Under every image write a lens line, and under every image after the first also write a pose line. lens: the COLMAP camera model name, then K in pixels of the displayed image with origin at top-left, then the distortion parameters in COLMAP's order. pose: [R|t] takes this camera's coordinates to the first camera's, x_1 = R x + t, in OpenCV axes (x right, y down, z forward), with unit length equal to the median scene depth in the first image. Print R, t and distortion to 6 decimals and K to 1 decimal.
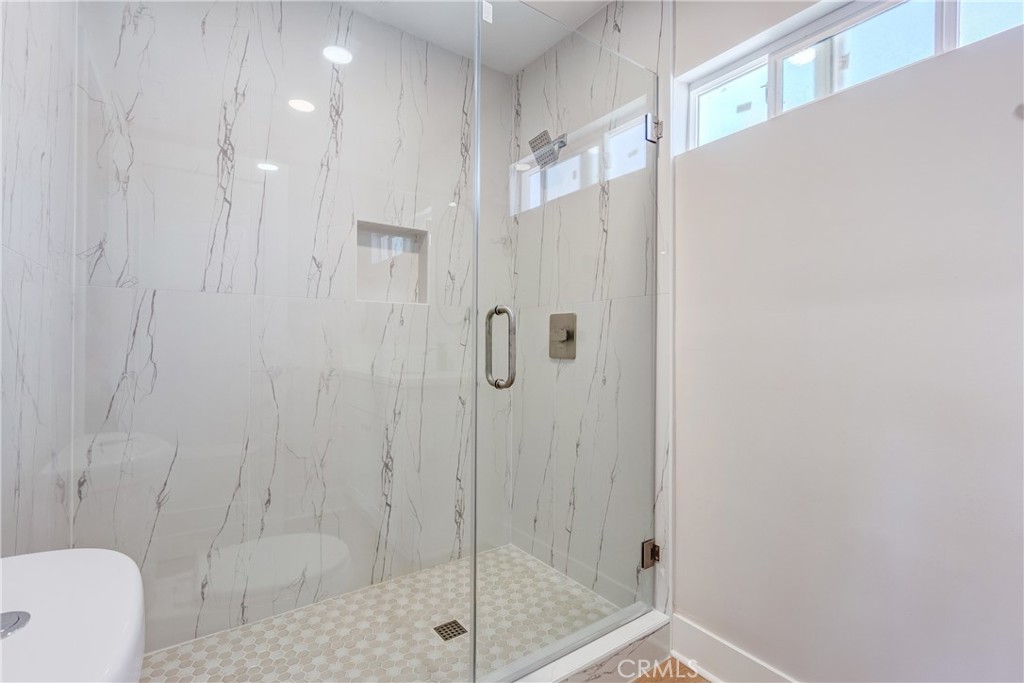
lens RADIAL K [[467.1, 0, 502.2], [0, 467.1, 345.3], [0, 0, 1]] dist [0.005304, -0.000163]
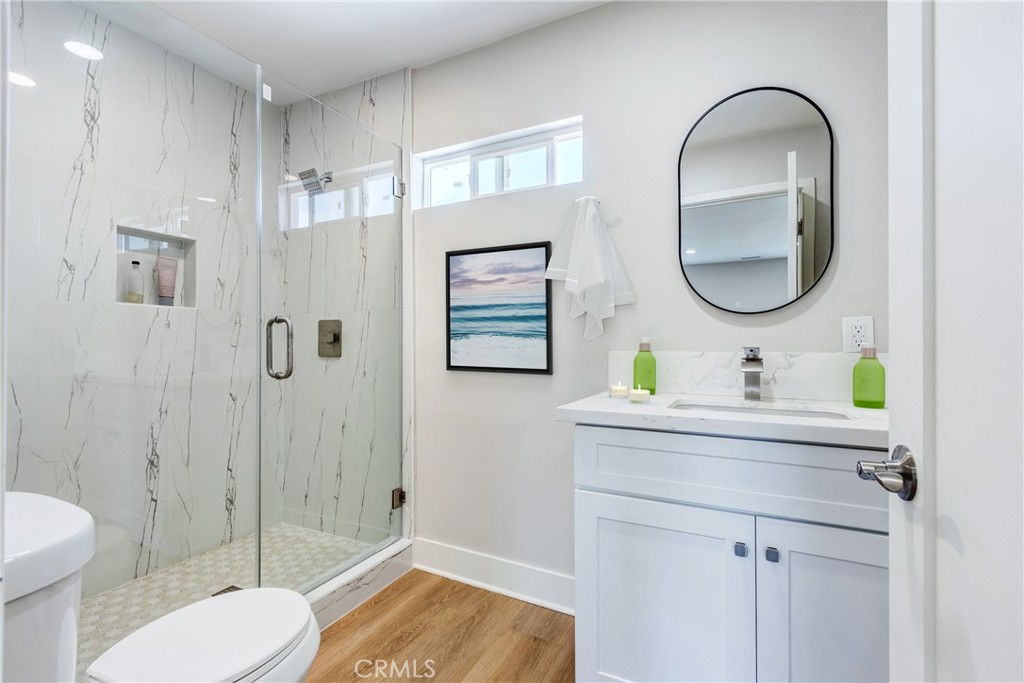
lens RADIAL K [[467.1, 0, 502.2], [0, 467.1, 345.3], [0, 0, 1]] dist [0.005304, -0.000163]
pose [[0.886023, -0.005963, 0.463602, -0.041063], [0.006016, 0.999981, 0.001363, -0.000928], [-0.463602, 0.001581, 0.886042, -0.313400]]
